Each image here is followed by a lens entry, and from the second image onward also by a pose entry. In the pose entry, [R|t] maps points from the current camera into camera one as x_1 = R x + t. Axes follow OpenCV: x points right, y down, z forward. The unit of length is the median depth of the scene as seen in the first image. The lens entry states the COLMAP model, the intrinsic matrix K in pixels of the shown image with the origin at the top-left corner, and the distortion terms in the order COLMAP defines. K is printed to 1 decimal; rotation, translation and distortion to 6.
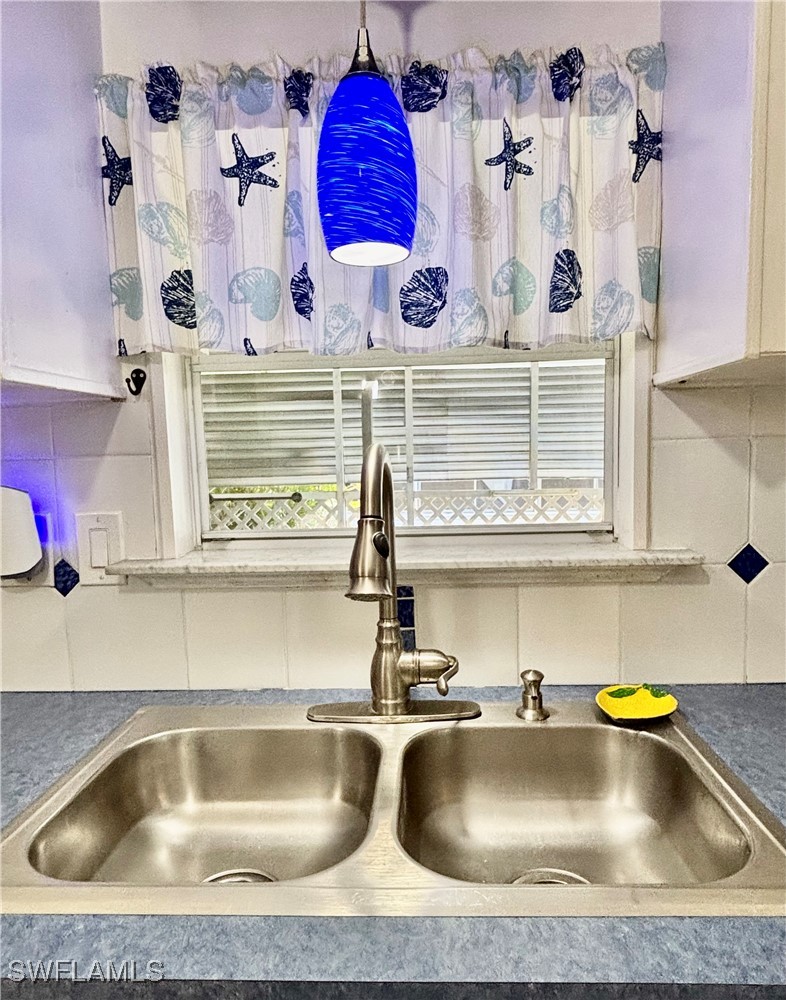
lens RADIAL K [[637.8, 0, 398.9], [0, 637.8, 509.4], [0, 0, 1]] dist [0.009792, -0.004511]
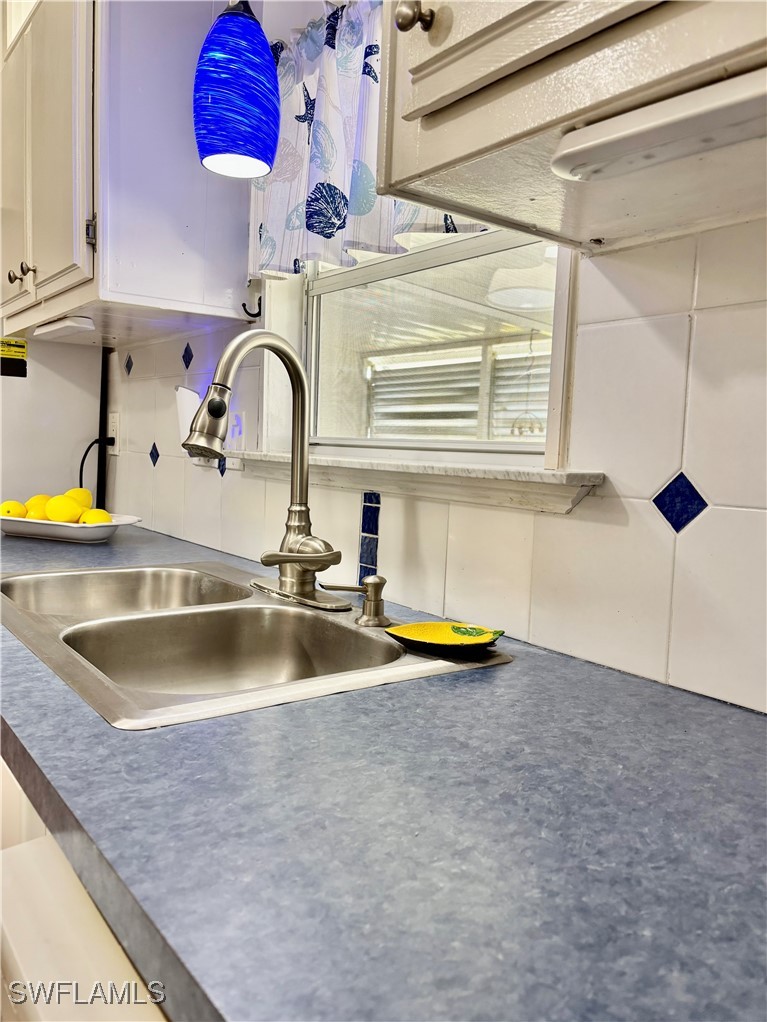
lens RADIAL K [[784.8, 0, 385.6], [0, 784.8, 513.3], [0, 0, 1]] dist [0.035536, -0.021806]
pose [[0.631551, 0.117211, -0.766423, 1.002500], [-0.132896, 0.990243, 0.041931, 0.104204], [0.763860, 0.075373, 0.640966, 0.246842]]
